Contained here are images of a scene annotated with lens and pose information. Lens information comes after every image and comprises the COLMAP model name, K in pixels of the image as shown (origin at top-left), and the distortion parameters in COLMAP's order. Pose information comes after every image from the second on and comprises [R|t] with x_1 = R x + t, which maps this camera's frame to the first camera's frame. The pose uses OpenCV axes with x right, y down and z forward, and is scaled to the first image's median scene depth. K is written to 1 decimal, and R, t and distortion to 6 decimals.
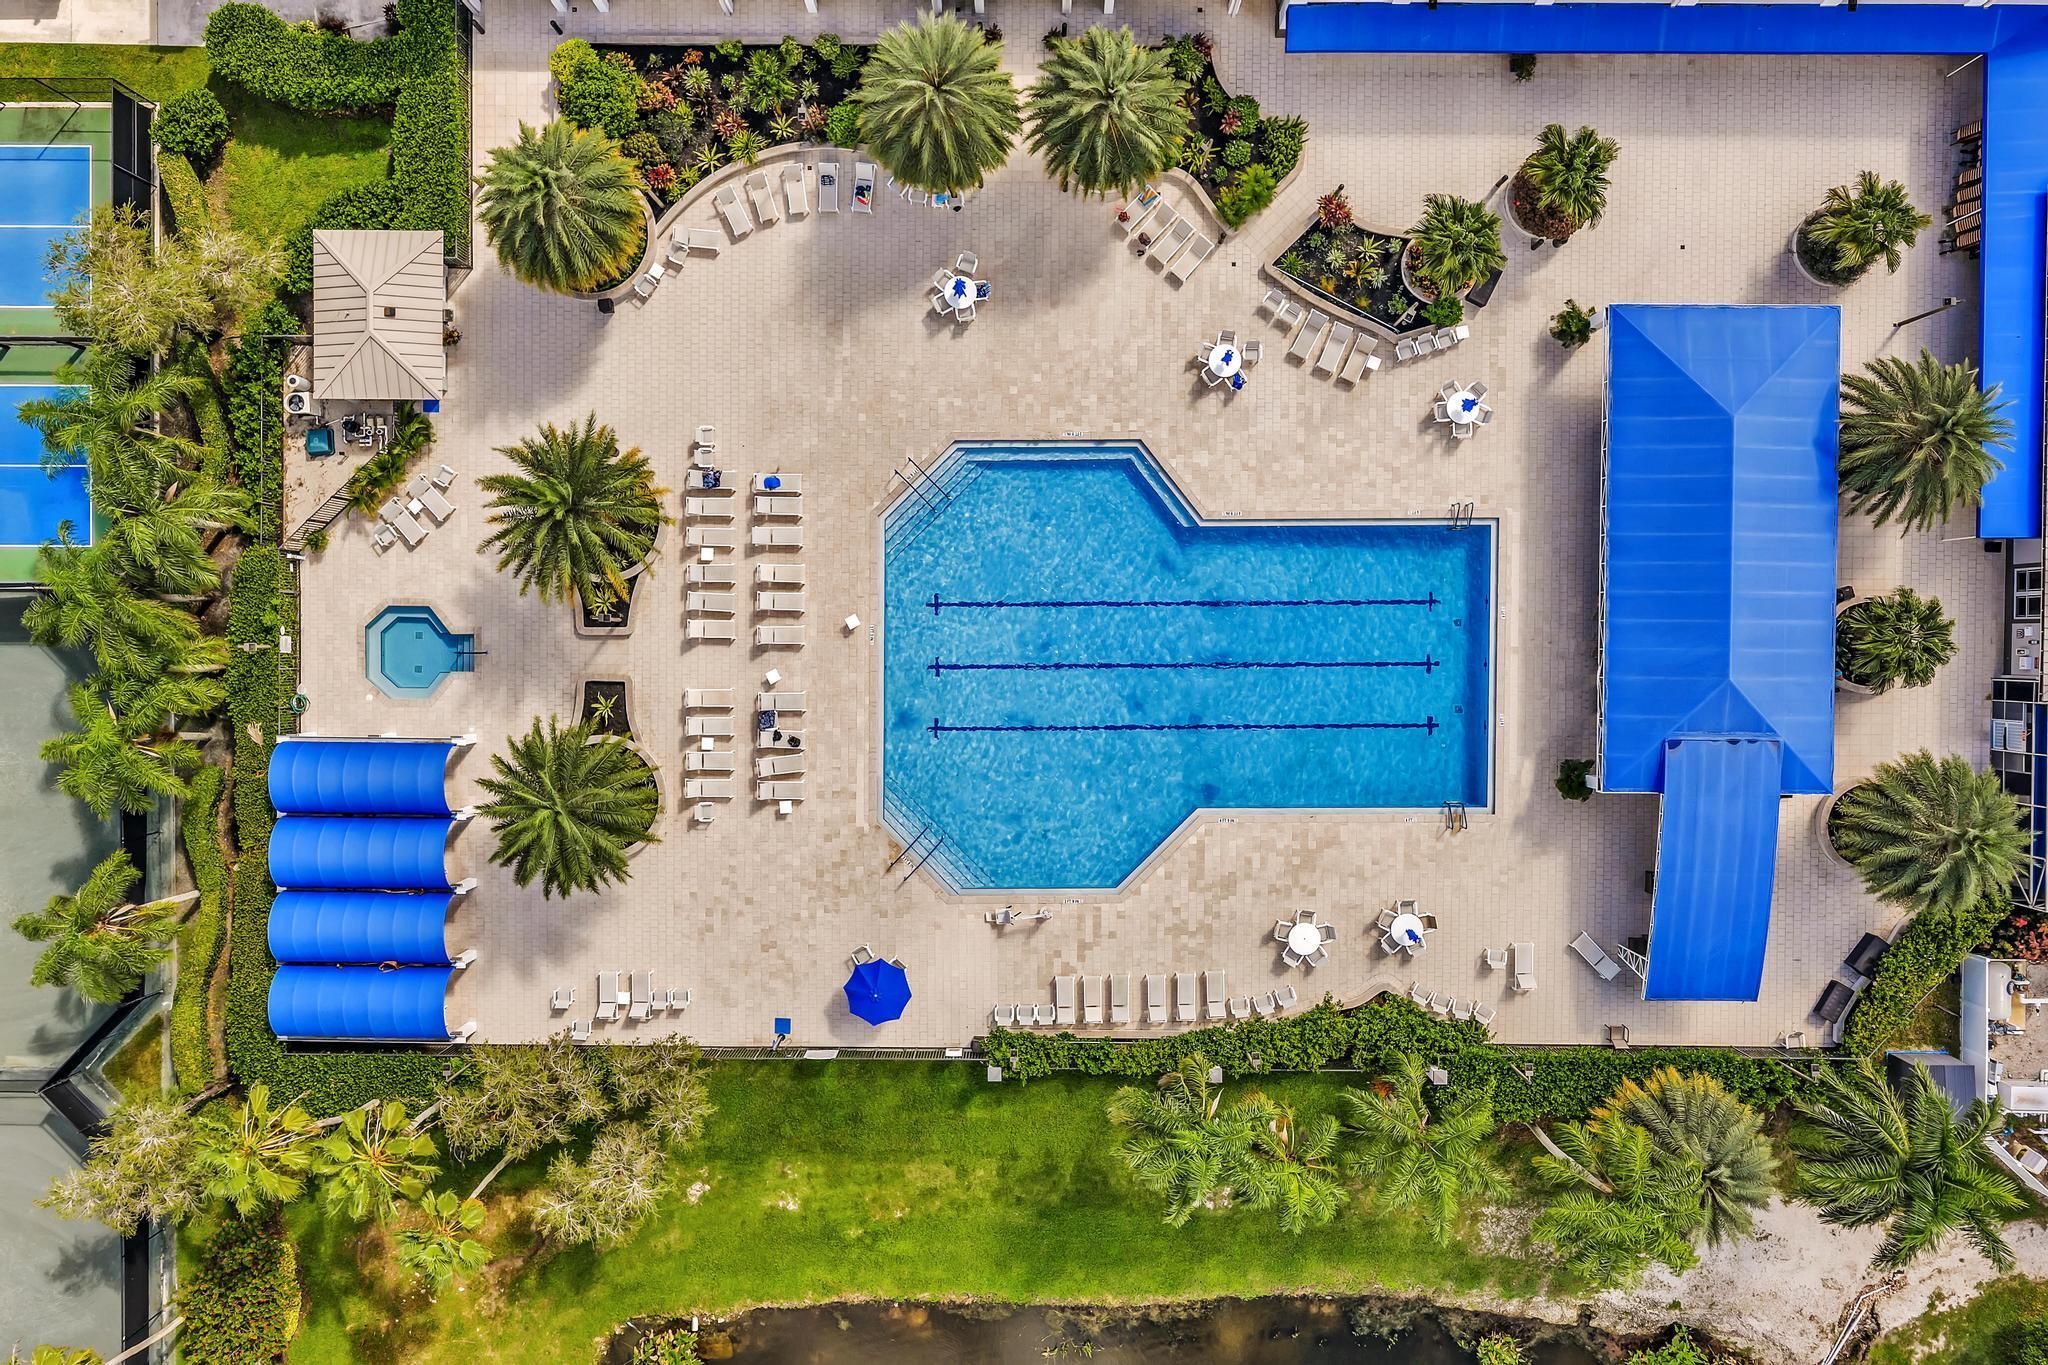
lens RADIAL K [[1723.8, 0, 1017.9], [0, 1723.8, 678.9], [0, 0, 1]] dist [0.009042, -0.008774]
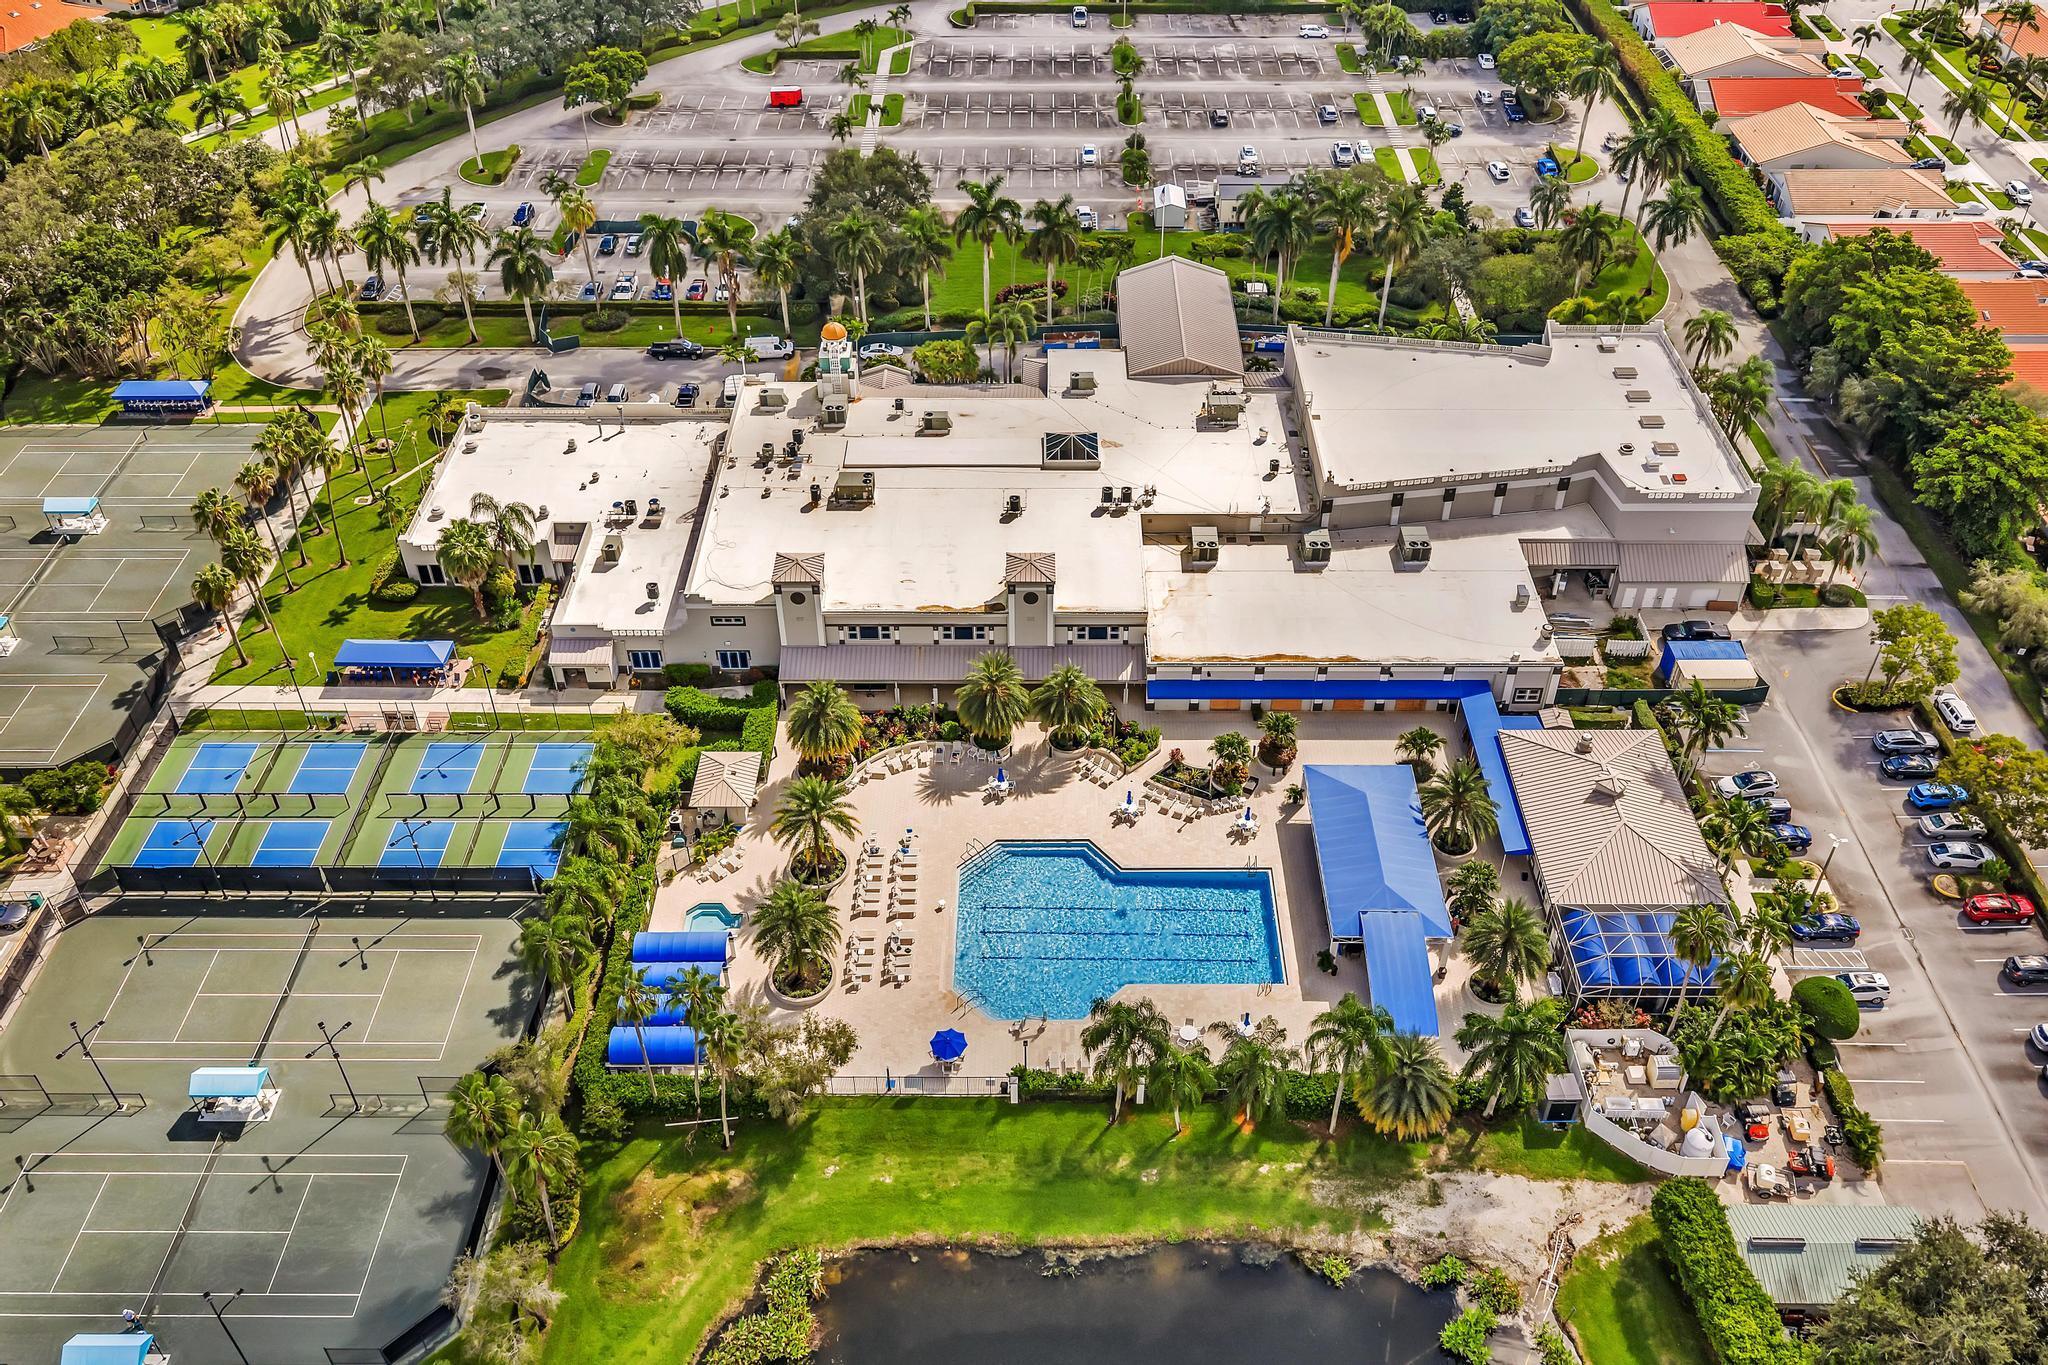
lens RADIAL K [[1723.8, 0, 1017.9], [0, 1723.8, 678.9], [0, 0, 1]] dist [0.009042, -0.008774]
pose [[0.999976, 0.004381, -0.005334, -0.001968], [-0.006901, 0.617001, -0.786932, 1.329978], [-0.000157, 0.786950, 0.617017, -0.386845]]
